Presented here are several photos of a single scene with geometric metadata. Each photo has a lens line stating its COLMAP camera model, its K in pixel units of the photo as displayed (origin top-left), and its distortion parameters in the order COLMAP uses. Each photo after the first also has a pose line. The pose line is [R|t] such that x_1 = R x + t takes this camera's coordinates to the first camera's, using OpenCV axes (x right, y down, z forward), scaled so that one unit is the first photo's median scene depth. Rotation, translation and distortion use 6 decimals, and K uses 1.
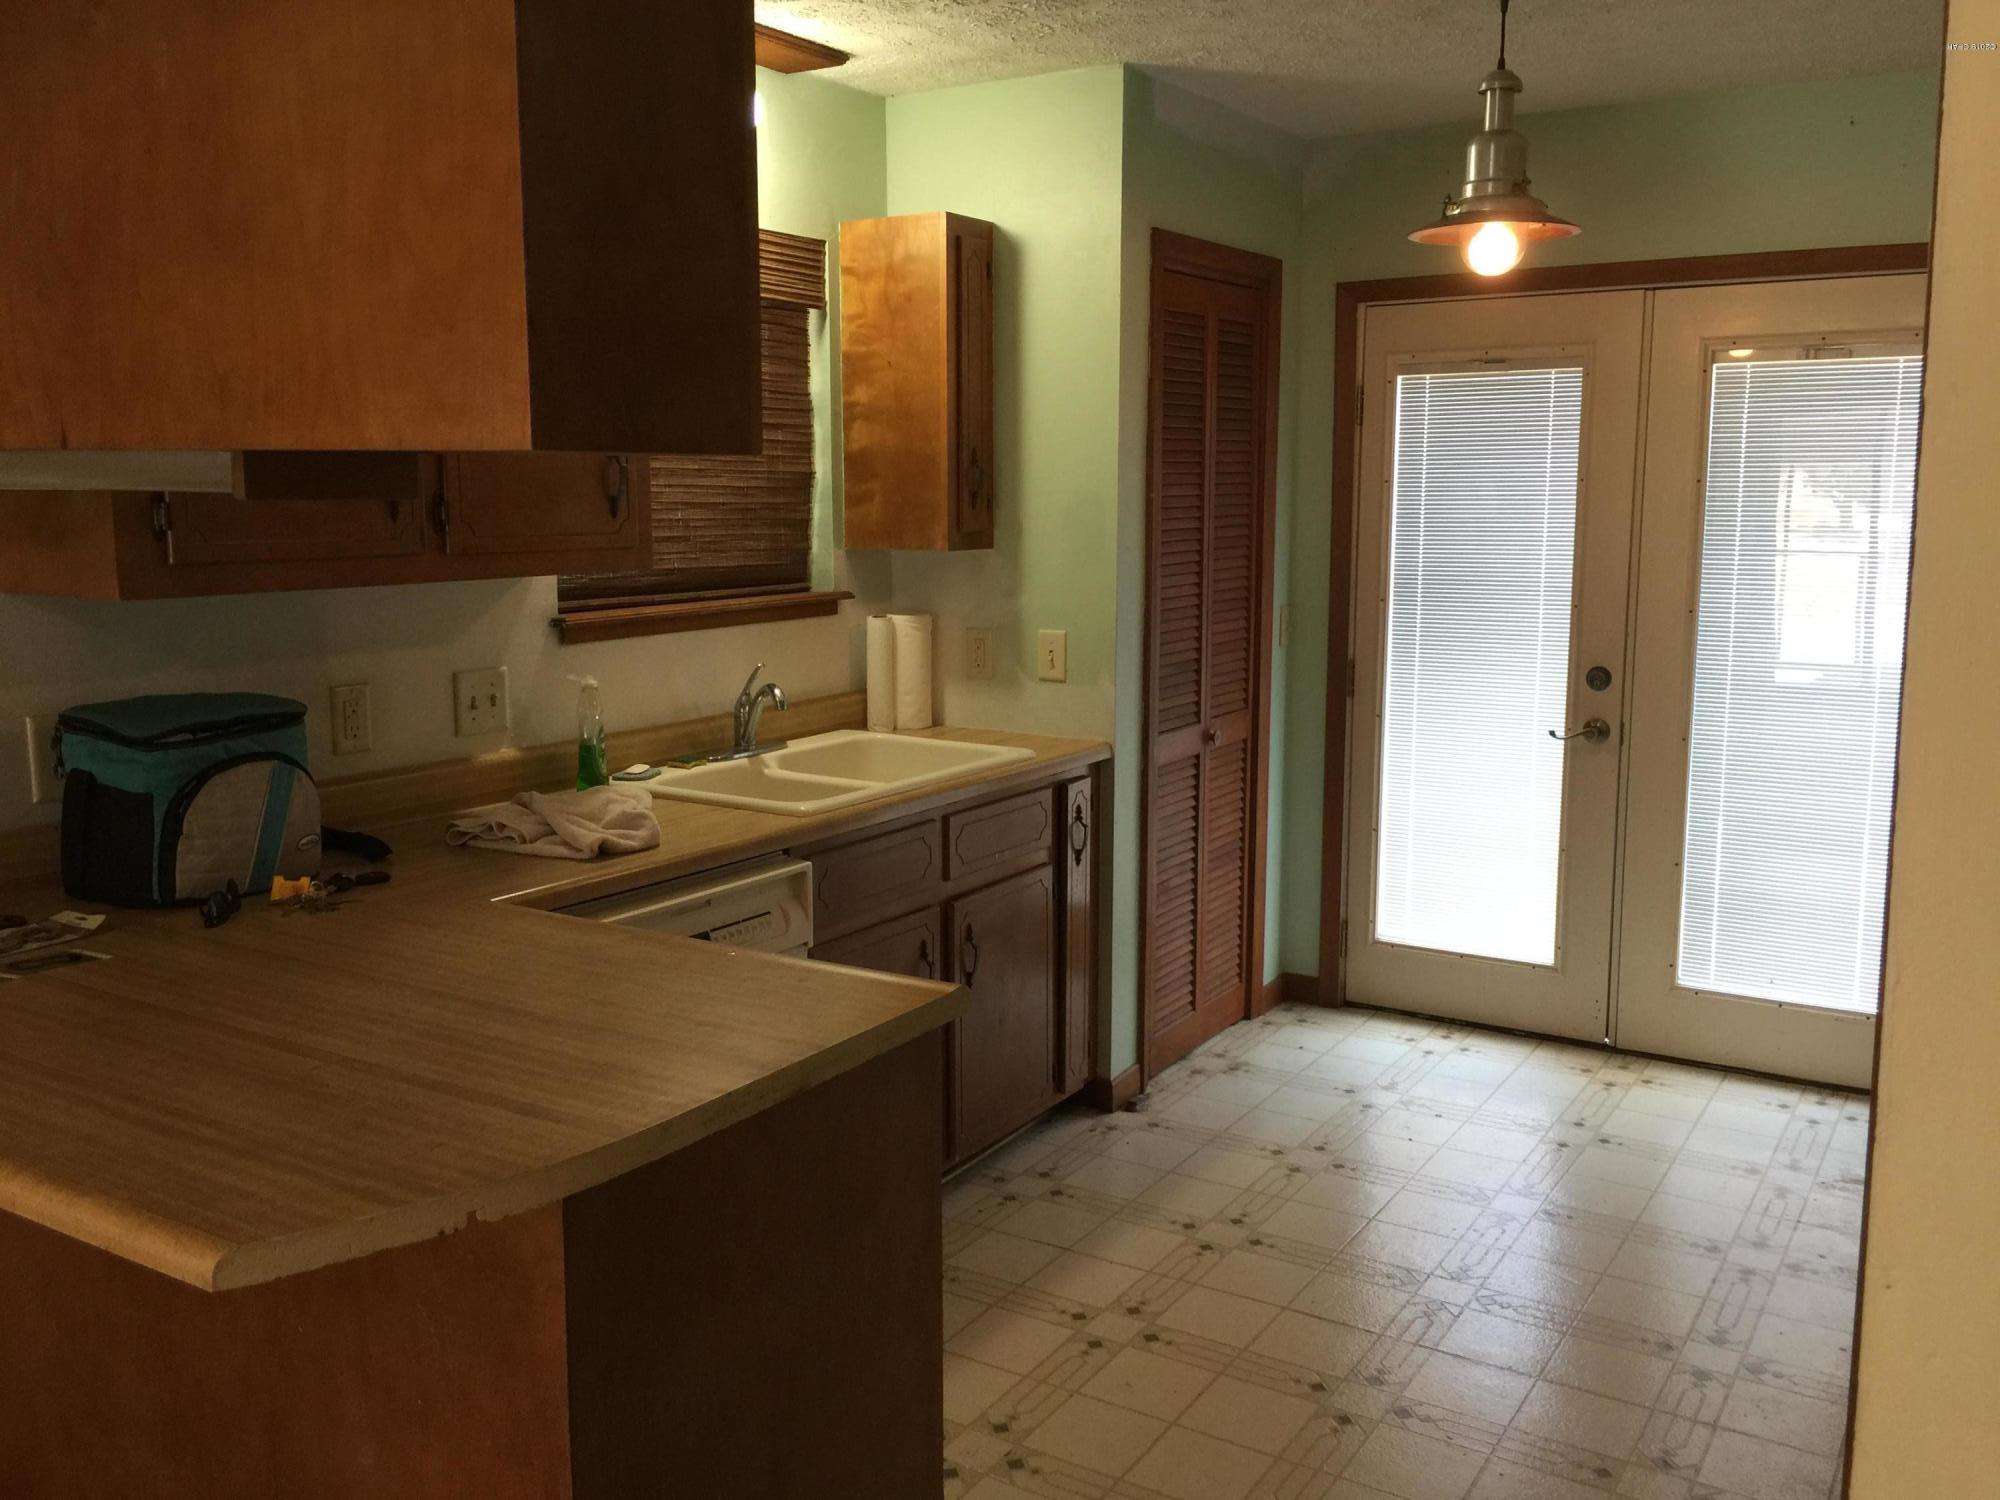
lens RADIAL K [[1714.8, 0, 988.7], [0, 1714.8, 735.4], [0, 0, 1]] dist [0.083341, -0.104808]
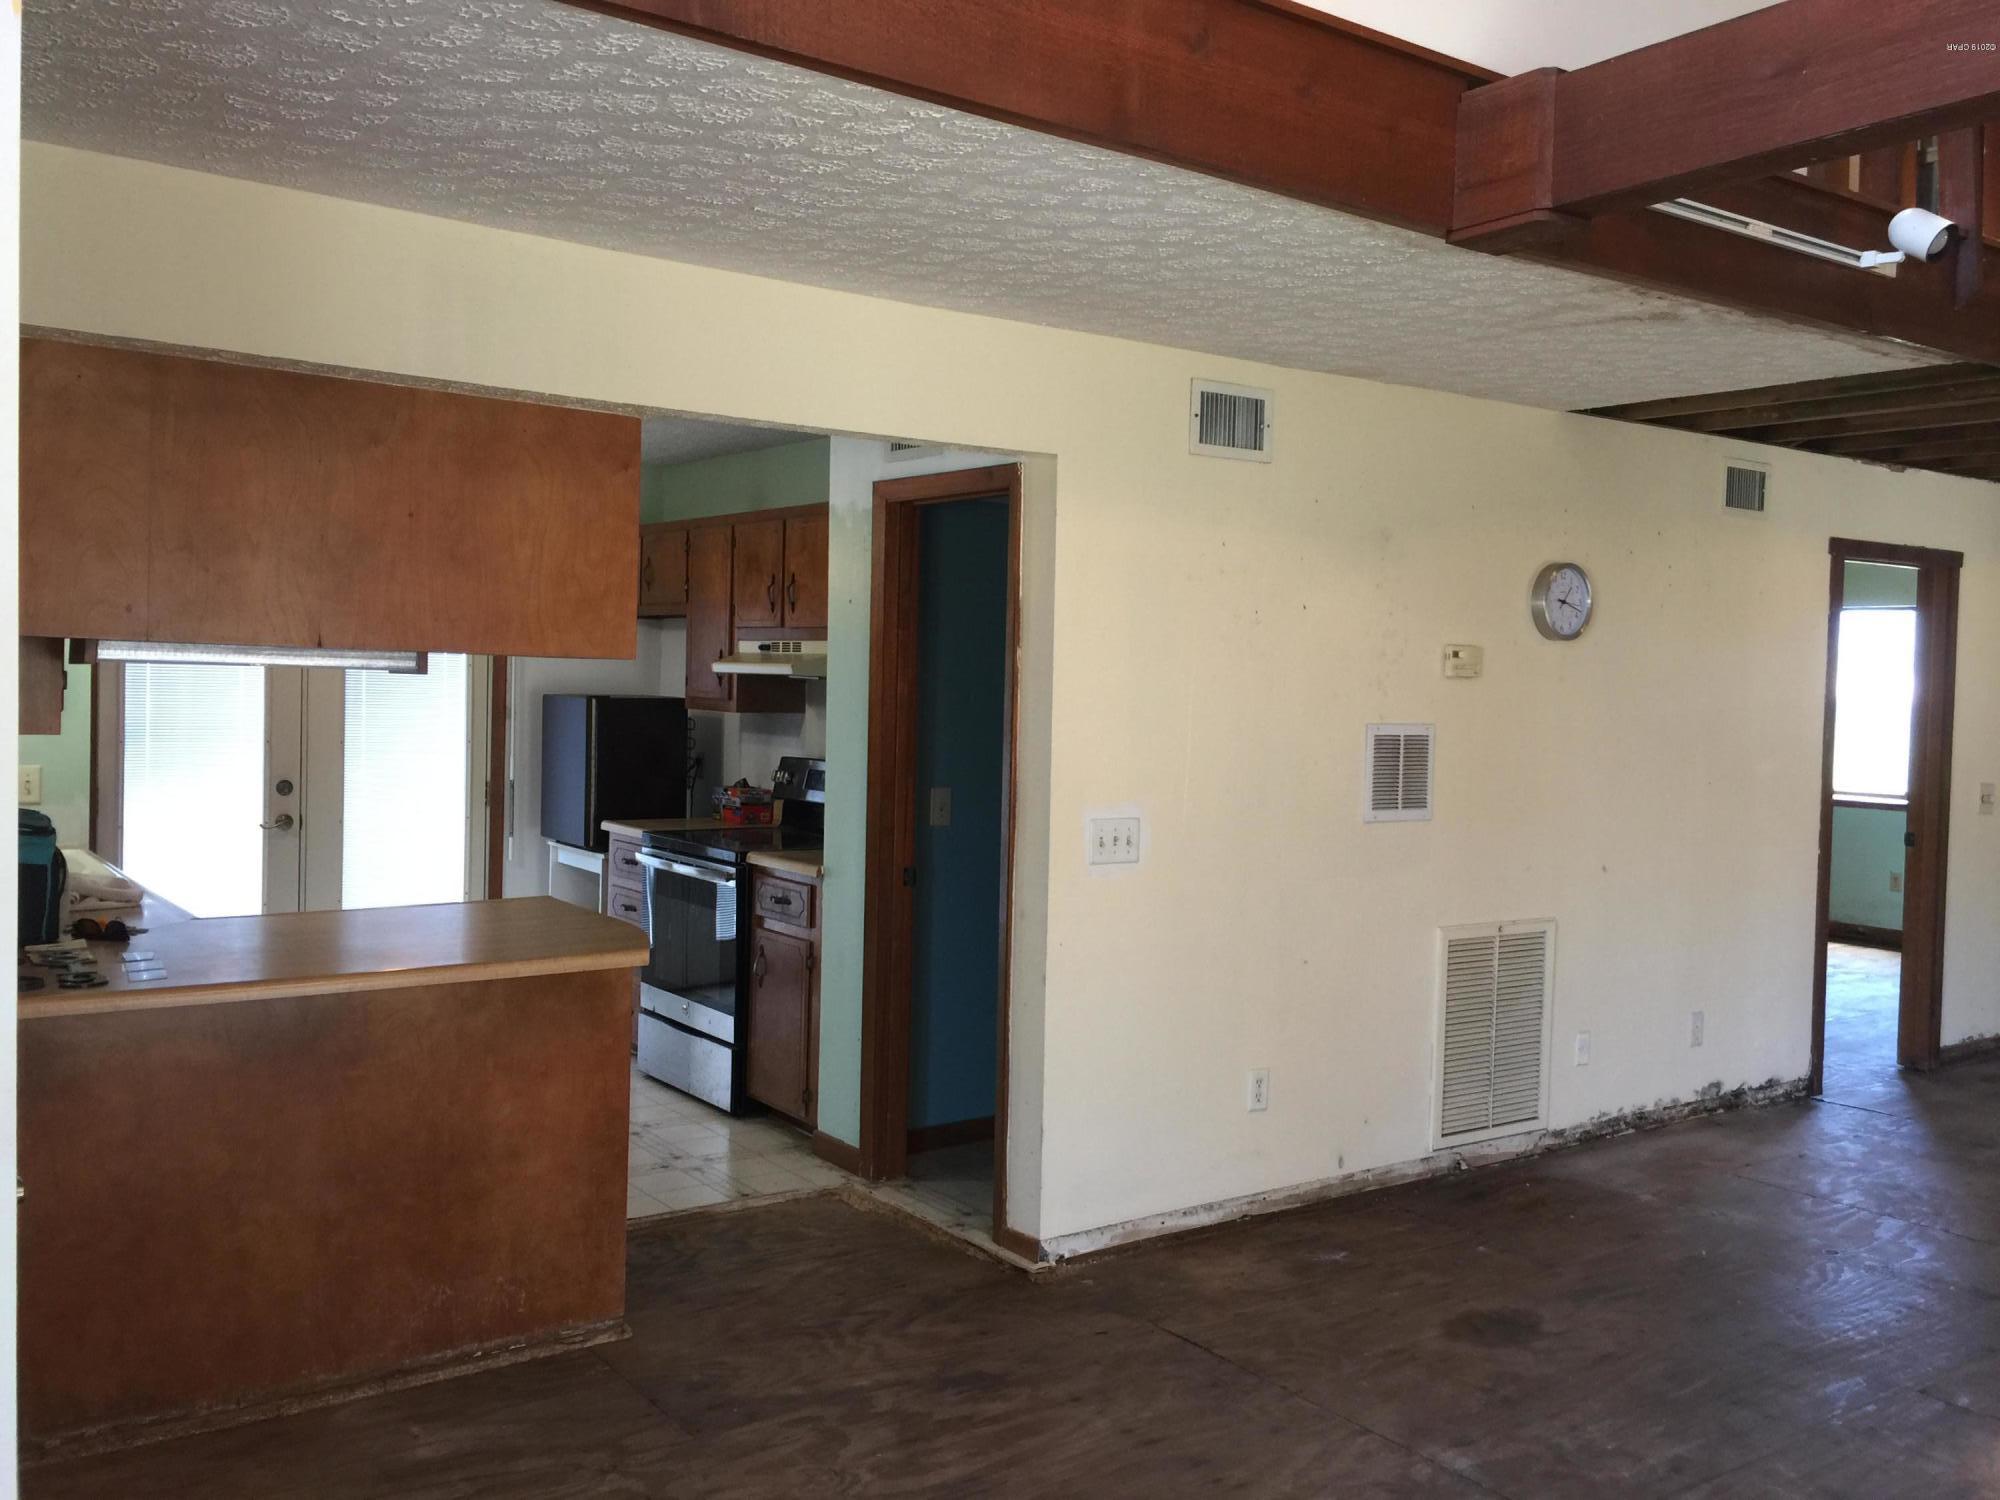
lens RADIAL K [[1714.8, 0, 988.7], [0, 1714.8, 735.4], [0, 0, 1]] dist [0.083341, -0.104808]
pose [[0.380385, -0.020090, 0.924610, -1.514541], [0.107306, 0.993970, -0.022548, 0.041794], [-0.918582, 0.107793, 0.380247, -0.303621]]
